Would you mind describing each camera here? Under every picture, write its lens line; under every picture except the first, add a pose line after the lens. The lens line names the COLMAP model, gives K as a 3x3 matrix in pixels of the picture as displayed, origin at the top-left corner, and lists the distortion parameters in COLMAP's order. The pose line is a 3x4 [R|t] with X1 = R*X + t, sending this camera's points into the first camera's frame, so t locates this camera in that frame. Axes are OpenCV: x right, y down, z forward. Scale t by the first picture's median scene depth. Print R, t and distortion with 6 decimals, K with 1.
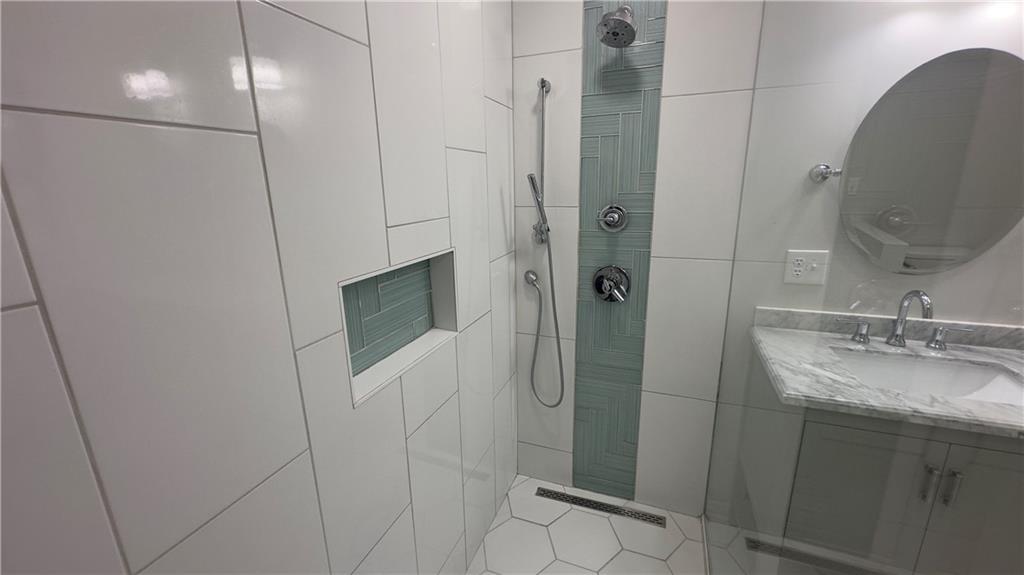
lens RADIAL K [[408.4, 0, 512.8], [0, 408.4, 287.5], [0, 0, 1]] dist [-0.002258, 0.000950]
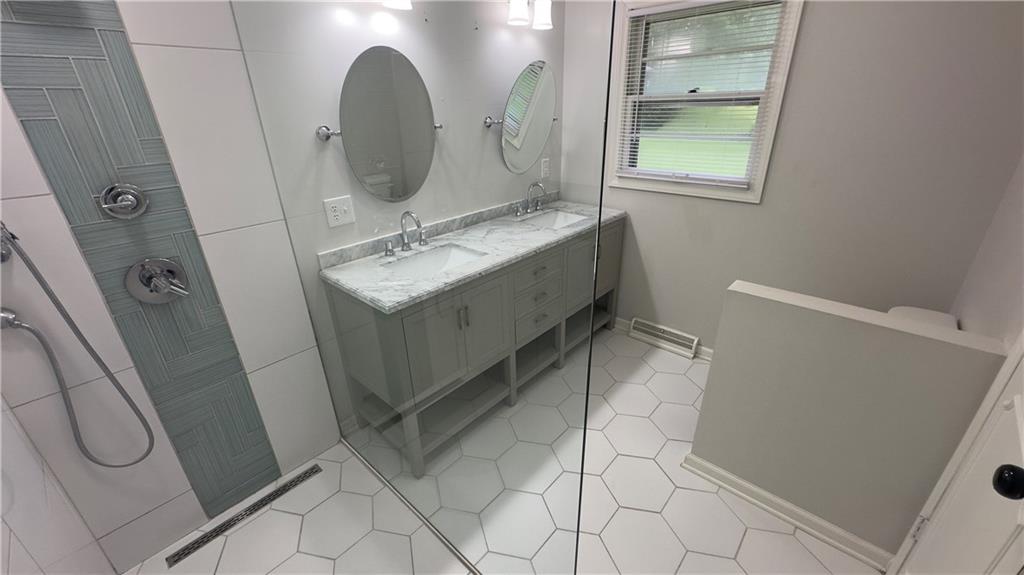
lens RADIAL K [[408.4, 0, 511.2], [0, 408.4, 285.5], [0, 0, 1]] dist [-0.002258, 0.000950]
pose [[0.360359, -0.364922, 0.858472, -0.251491], [0.247348, 0.924741, 0.289262, -0.075563], [-0.899422, 0.108103, 0.423501, 0.034847]]
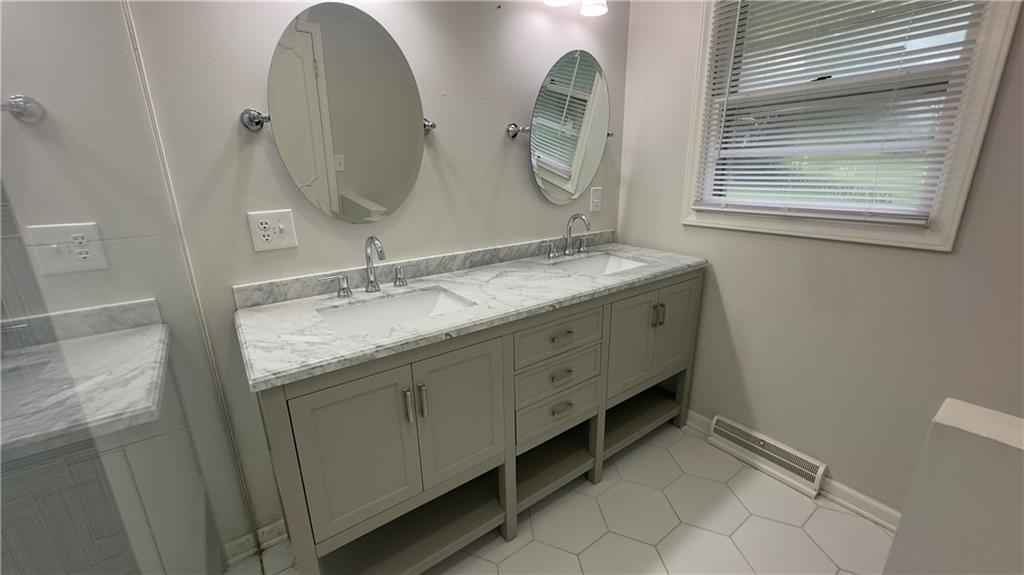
lens RADIAL K [[408.4, 0, 511.6], [0, 408.4, 287.0], [0, 0, 1]] dist [-0.002258, 0.000950]
pose [[0.540571, -0.223466, 0.811077, 0.264113], [0.214468, 0.968829, 0.123989, 0.073929], [-0.813503, 0.106925, 0.571647, 0.090991]]
